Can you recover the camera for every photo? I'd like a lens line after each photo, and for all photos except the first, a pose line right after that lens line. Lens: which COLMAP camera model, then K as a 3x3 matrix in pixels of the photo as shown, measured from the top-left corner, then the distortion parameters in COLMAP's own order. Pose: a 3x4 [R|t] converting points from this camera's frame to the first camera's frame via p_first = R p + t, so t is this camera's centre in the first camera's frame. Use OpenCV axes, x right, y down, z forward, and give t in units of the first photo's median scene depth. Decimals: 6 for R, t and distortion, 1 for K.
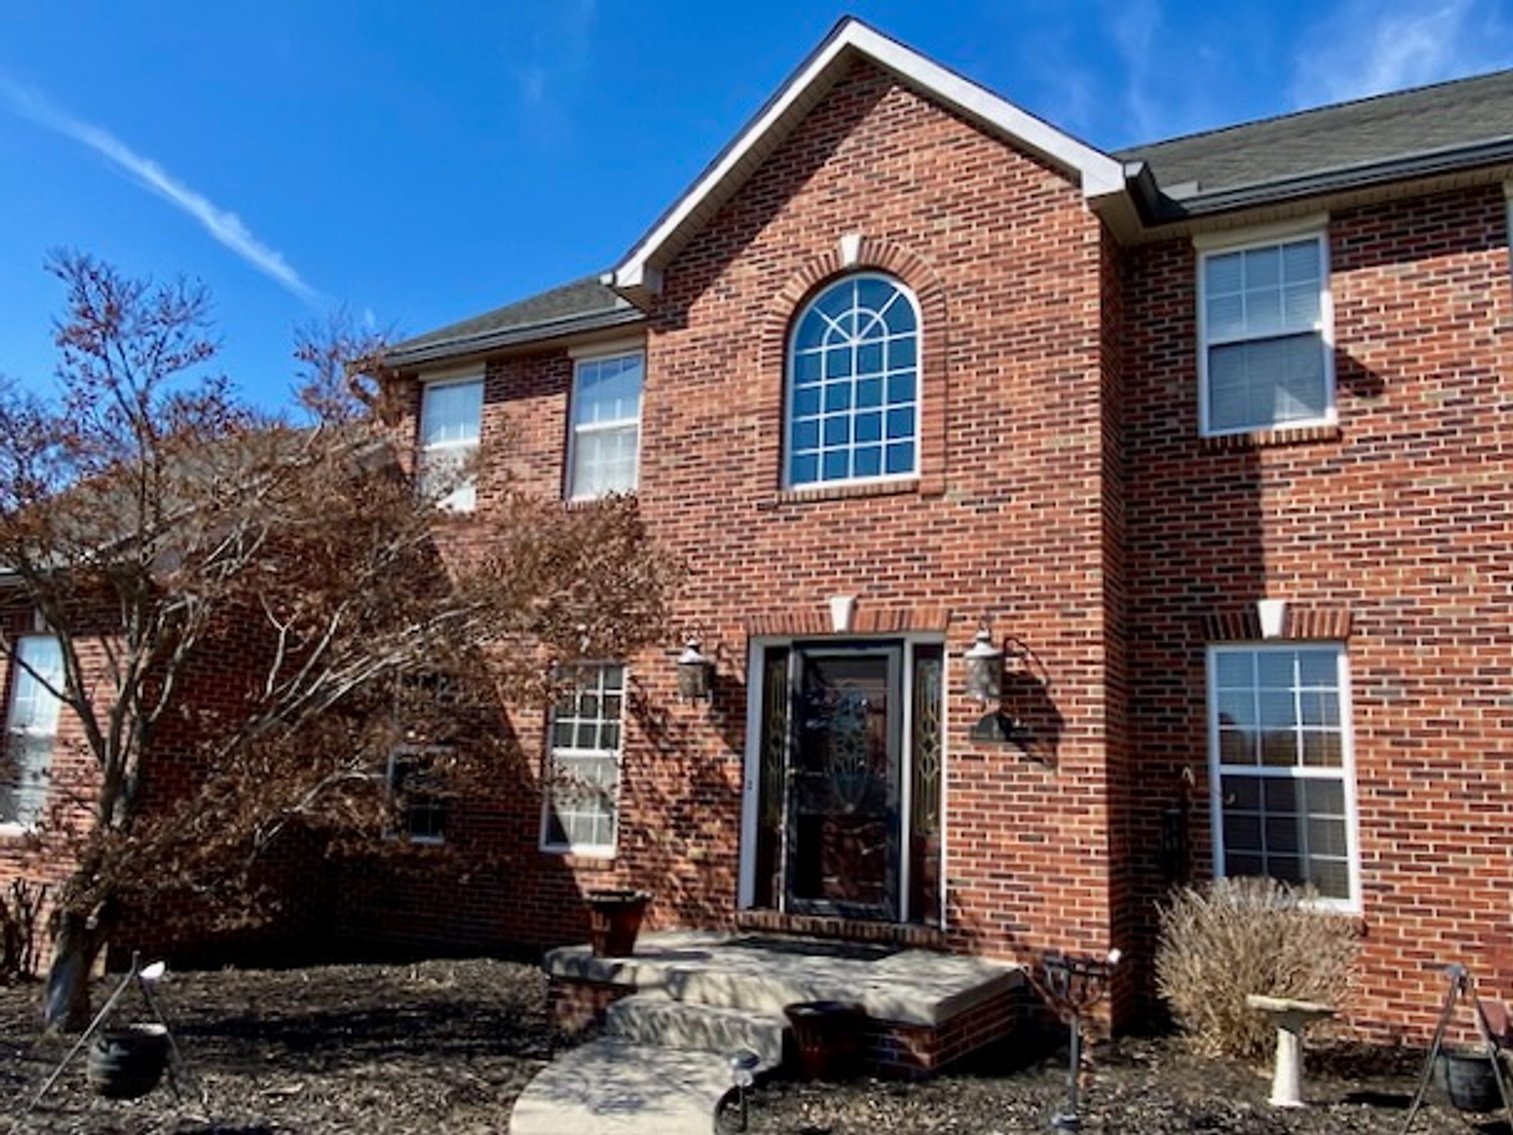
lens RADIAL K [[1116.3, 0, 785.8], [0, 1116.3, 587.3], [0, 0, 1]] dist [0.071808, -0.077353]
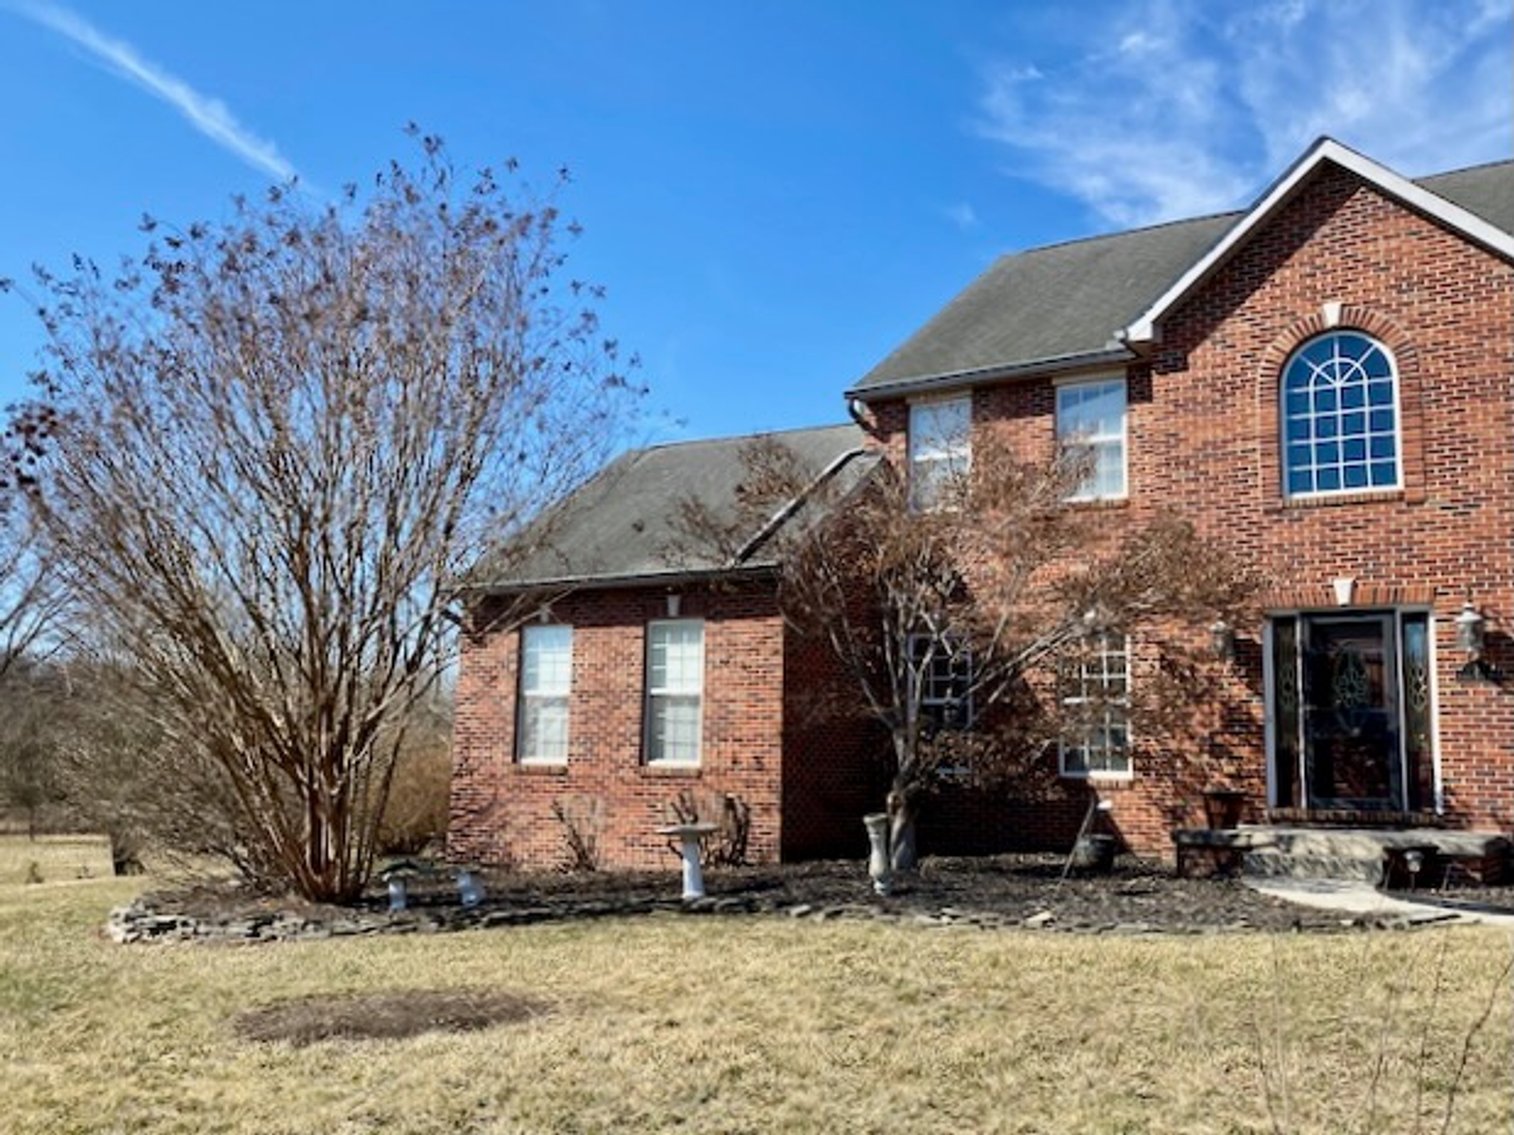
lens RADIAL K [[1425.5, 0, 743.7], [0, 1425.5, 576.3], [0, 0, 1]] dist [0.003558, 0.000000]
pose [[0.996789, -0.027410, -0.075242, -0.520204], [0.030318, 0.998825, 0.037795, -0.078223], [0.074117, -0.039954, 0.996449, -0.742721]]
